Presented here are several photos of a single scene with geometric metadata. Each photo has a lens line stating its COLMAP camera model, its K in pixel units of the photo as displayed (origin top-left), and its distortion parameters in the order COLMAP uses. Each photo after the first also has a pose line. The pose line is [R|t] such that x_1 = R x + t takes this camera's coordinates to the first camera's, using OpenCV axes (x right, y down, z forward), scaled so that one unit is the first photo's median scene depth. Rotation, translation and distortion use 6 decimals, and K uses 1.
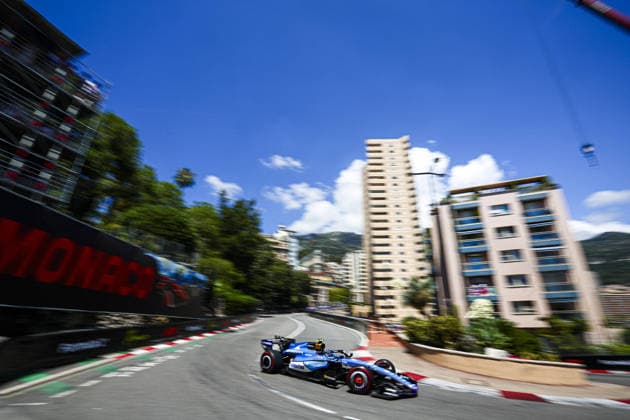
lens RADIAL K [[295.7, 0, 315.0], [0, 295.7, 210.0], [0, 0, 1]] dist [-0.054277, 0.000092]
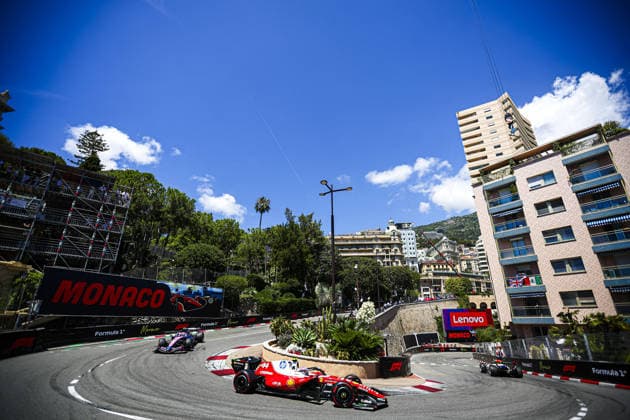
lens RADIAL K [[295.7, 0, 315.0], [0, 295.7, 210.0], [0, 0, 1]] dist [-0.054277, 0.000092]
pose [[0.857716, -0.178155, -0.482270, 0.468893], [0.190191, 0.981446, -0.024301, -0.020636], [0.477652, -0.070880, 0.875685, -0.015311]]
